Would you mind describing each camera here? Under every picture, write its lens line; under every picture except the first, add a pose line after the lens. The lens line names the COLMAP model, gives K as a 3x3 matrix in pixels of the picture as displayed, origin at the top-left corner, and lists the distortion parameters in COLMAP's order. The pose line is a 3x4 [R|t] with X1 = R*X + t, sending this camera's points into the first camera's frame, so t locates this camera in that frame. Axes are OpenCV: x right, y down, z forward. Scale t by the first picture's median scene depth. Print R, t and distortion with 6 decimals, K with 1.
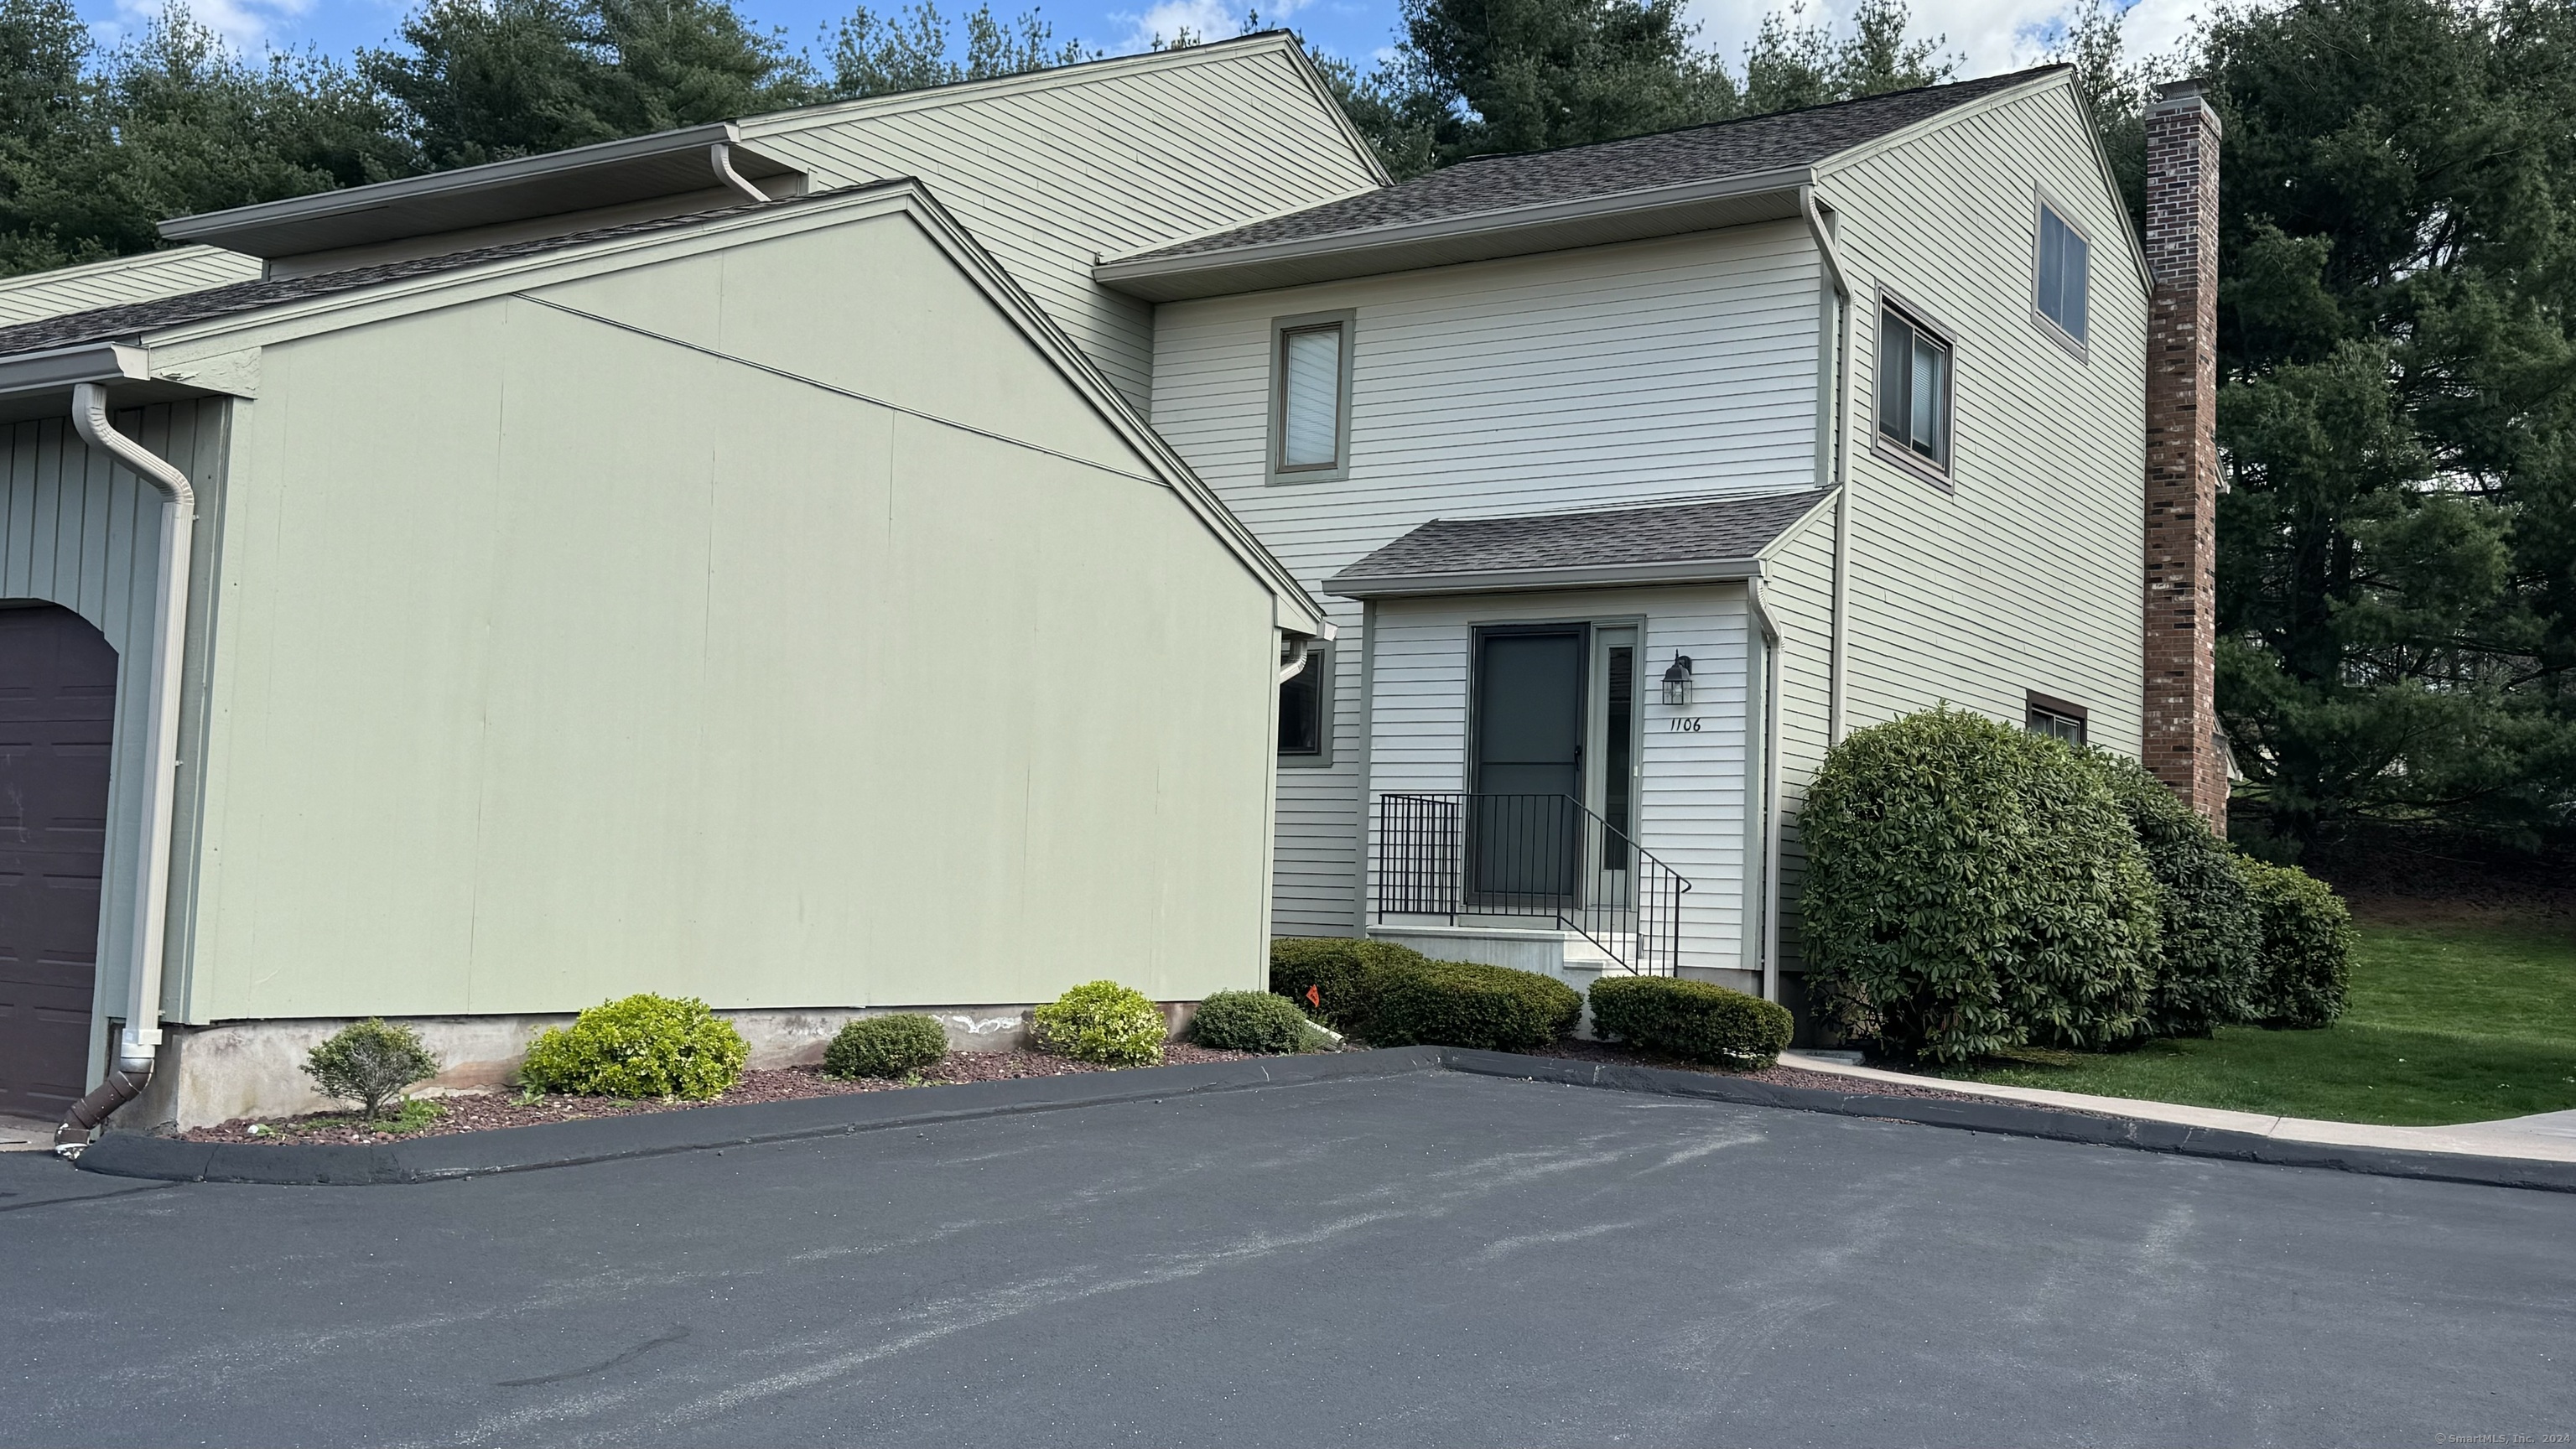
lens RADIAL K [[2532.9, 0, 1288.0], [0, 2532.9, 724.5], [0, 0, 1]] dist [0.073172, -0.021385]
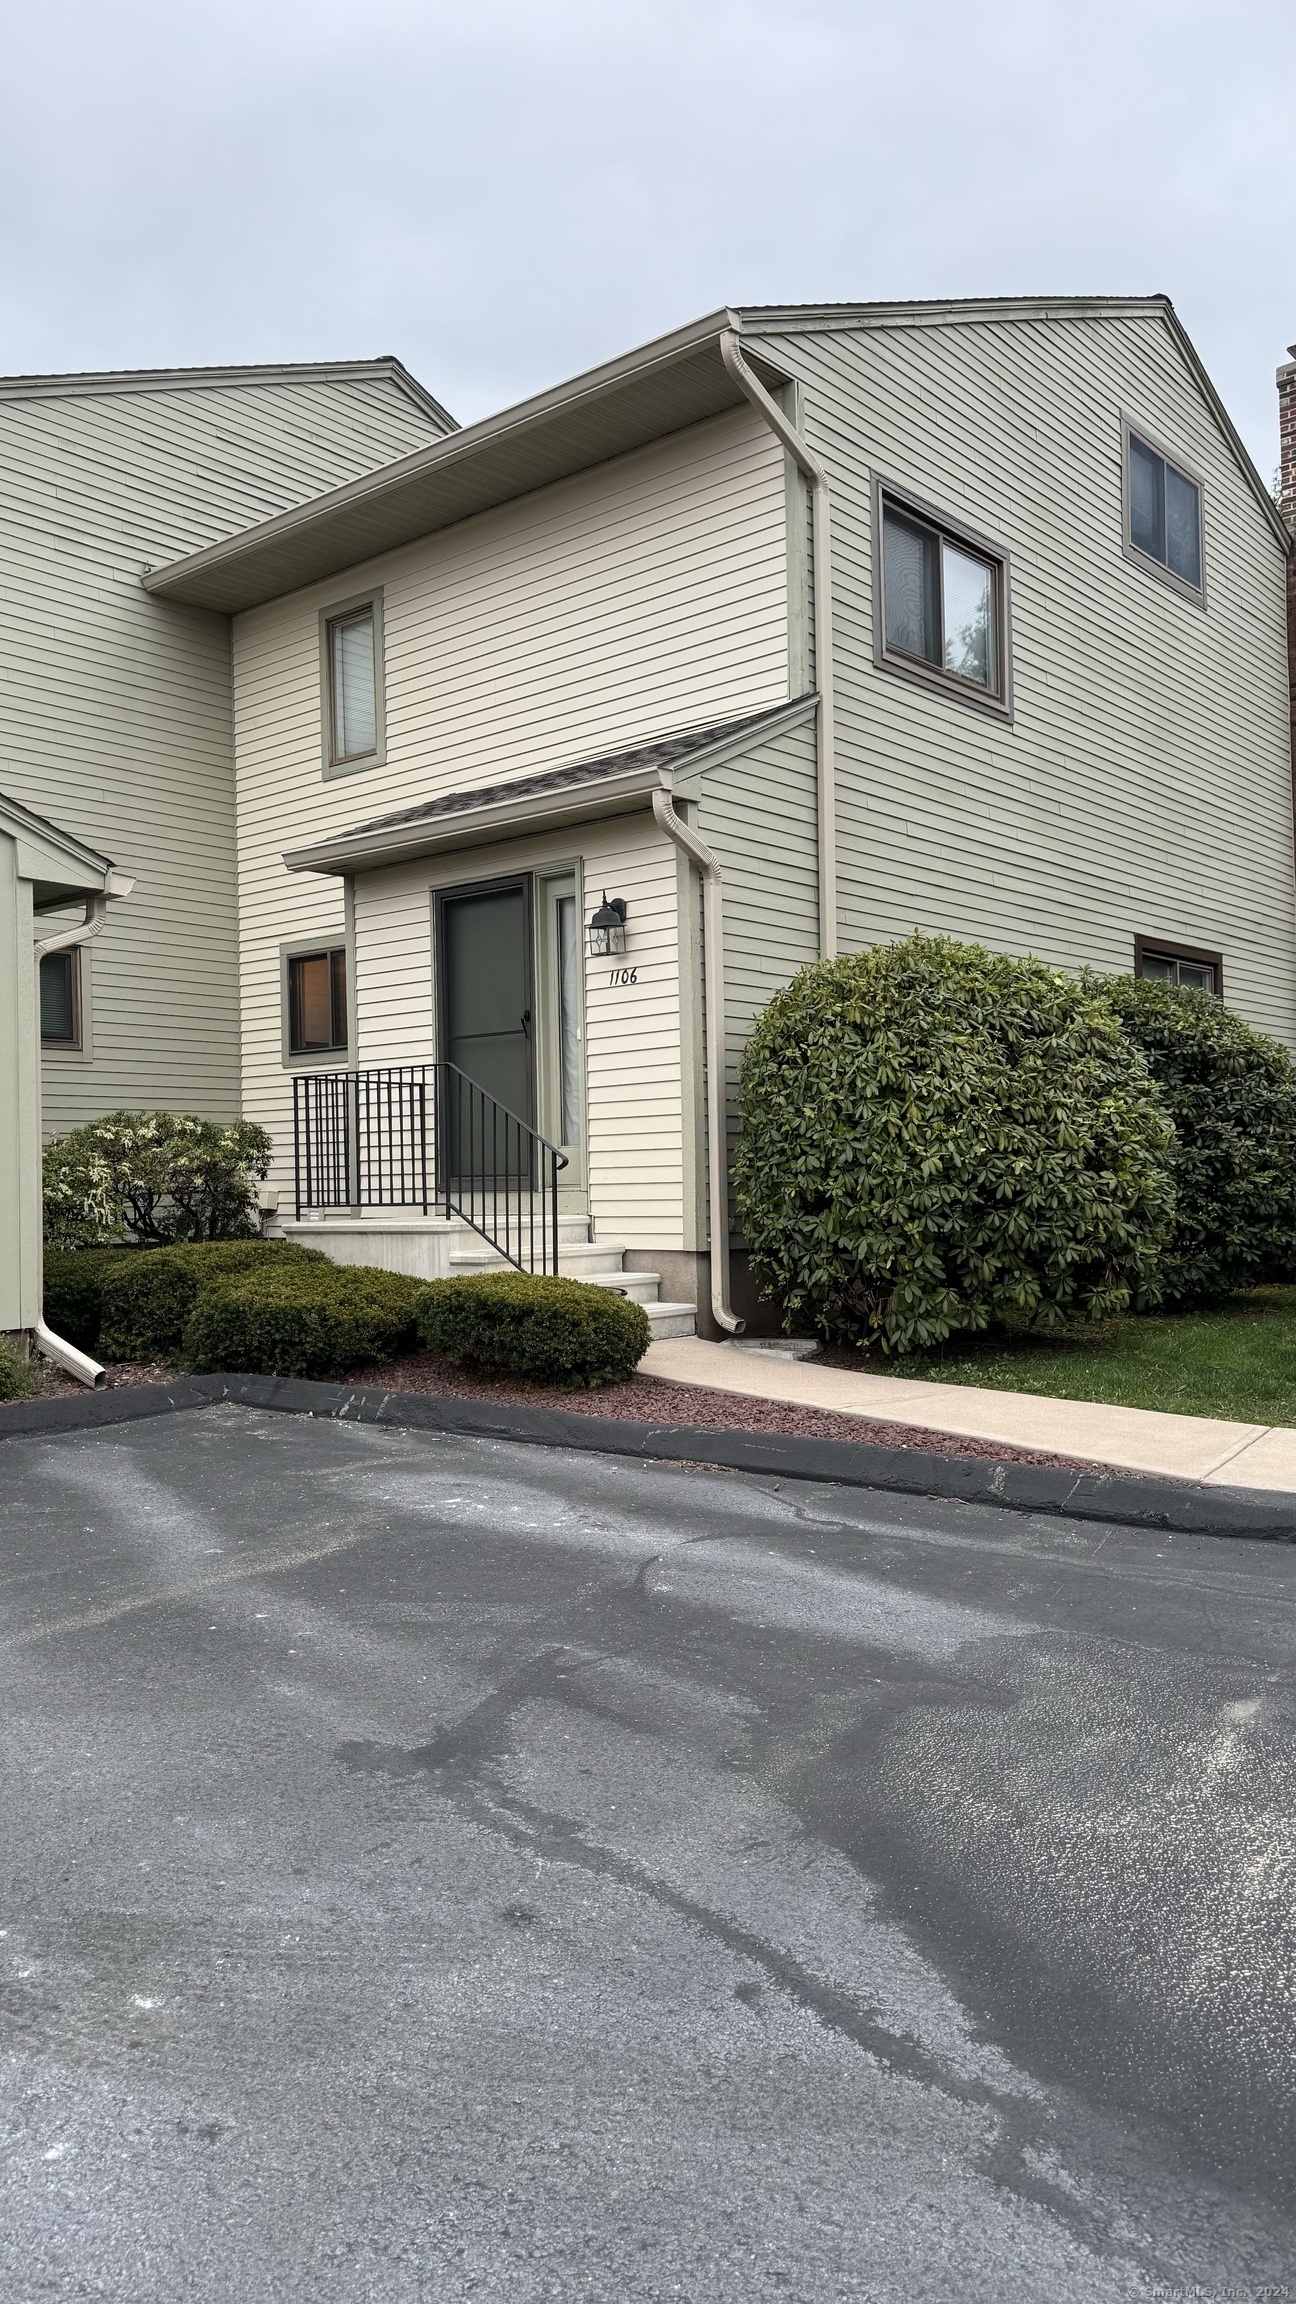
lens RADIAL K [[1638.7, 0, 648.0], [0, 1638.7, 1152.0], [0, 0, 1]] dist [0.138923, -0.321758]
pose [[0.988969, -0.058045, -0.136275, 0.234459], [0.065539, 0.996538, 0.051160, 0.031568], [0.132833, -0.059527, 0.989349, 0.423990]]
